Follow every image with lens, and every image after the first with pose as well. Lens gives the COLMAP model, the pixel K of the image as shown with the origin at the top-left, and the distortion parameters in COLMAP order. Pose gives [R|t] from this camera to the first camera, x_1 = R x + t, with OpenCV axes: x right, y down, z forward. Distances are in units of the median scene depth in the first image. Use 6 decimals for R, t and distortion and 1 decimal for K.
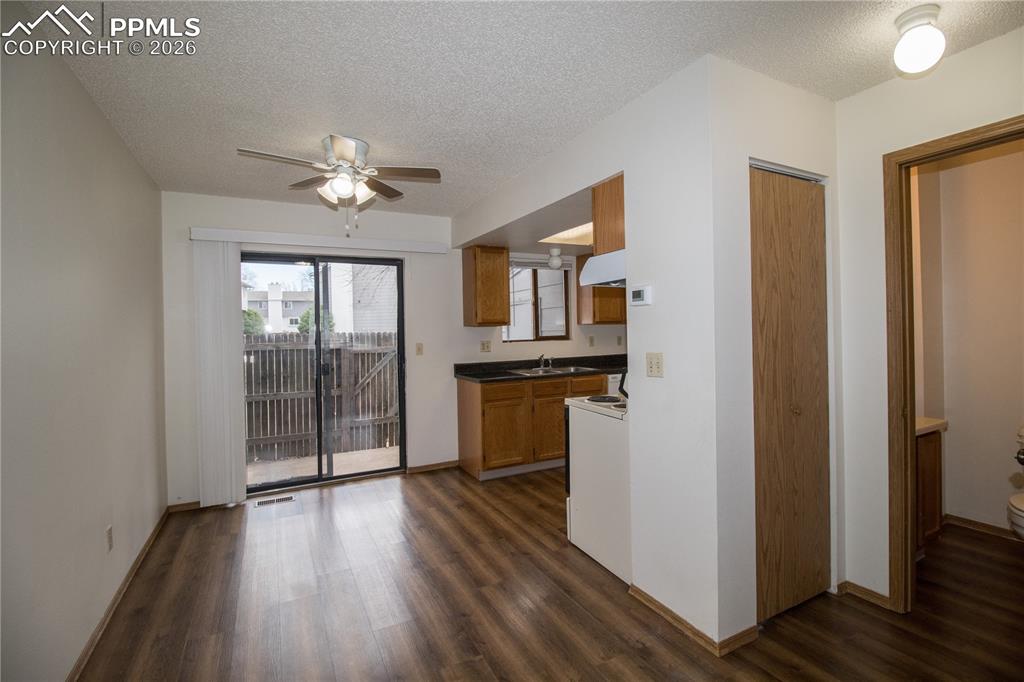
lens RADIAL K [[477.1, 0, 529.5], [0, 477.1, 330.1], [0, 0, 1]] dist [0.000207, -0.012034]
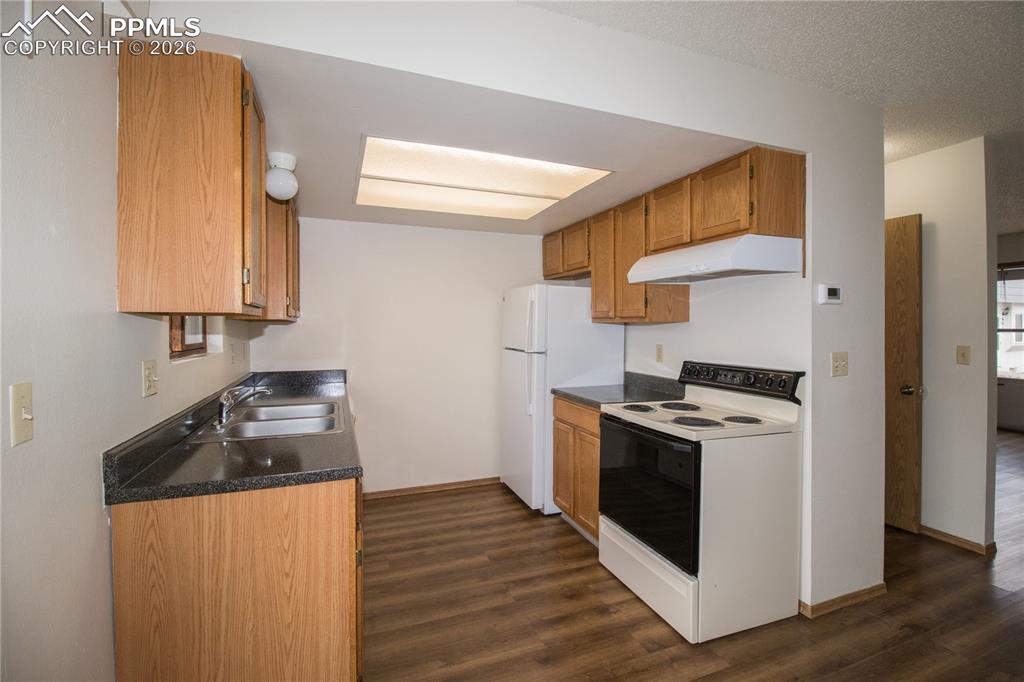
lens RADIAL K [[477.1, 0, 529.5], [0, 477.1, 330.1], [0, 0, 1]] dist [0.000207, -0.012034]
pose [[0.112618, 0.010062, 0.993587, -0.379118], [0.000514, 0.999948, -0.010184, 0.004848], [-0.993638, 0.001658, 0.112607, 0.717329]]
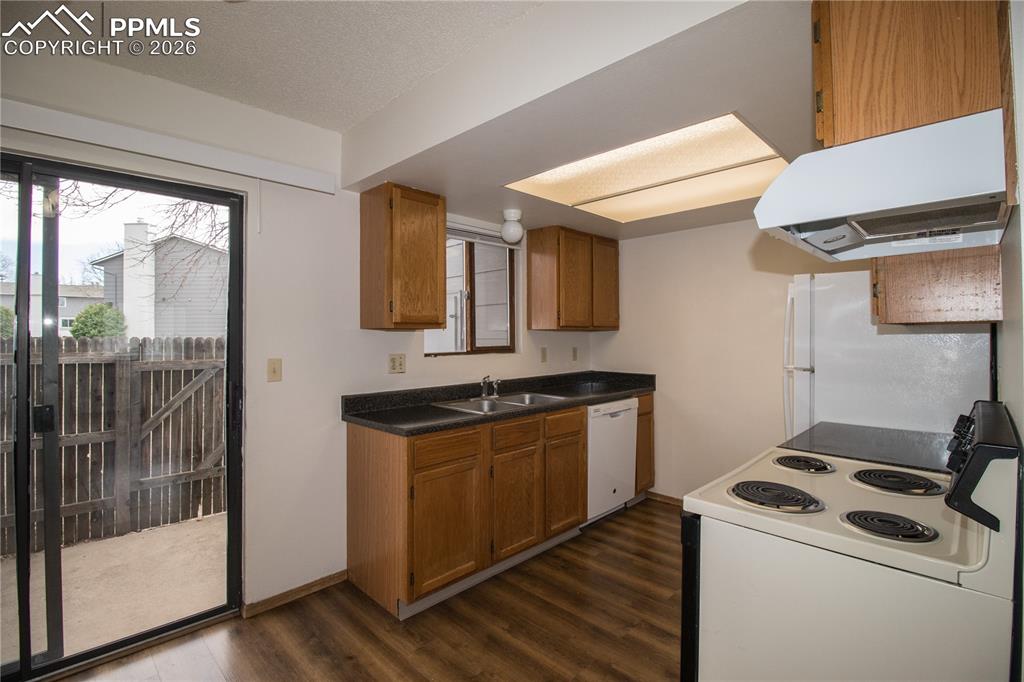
lens RADIAL K [[477.1, 0, 529.5], [0, 477.1, 330.1], [0, 0, 1]] dist [0.000207, -0.012034]
pose [[0.951747, 0.019209, 0.306283, -0.118476], [-0.013291, 0.999683, -0.021398, 0.003344], [-0.306597, 0.016295, 0.951700, 0.393166]]
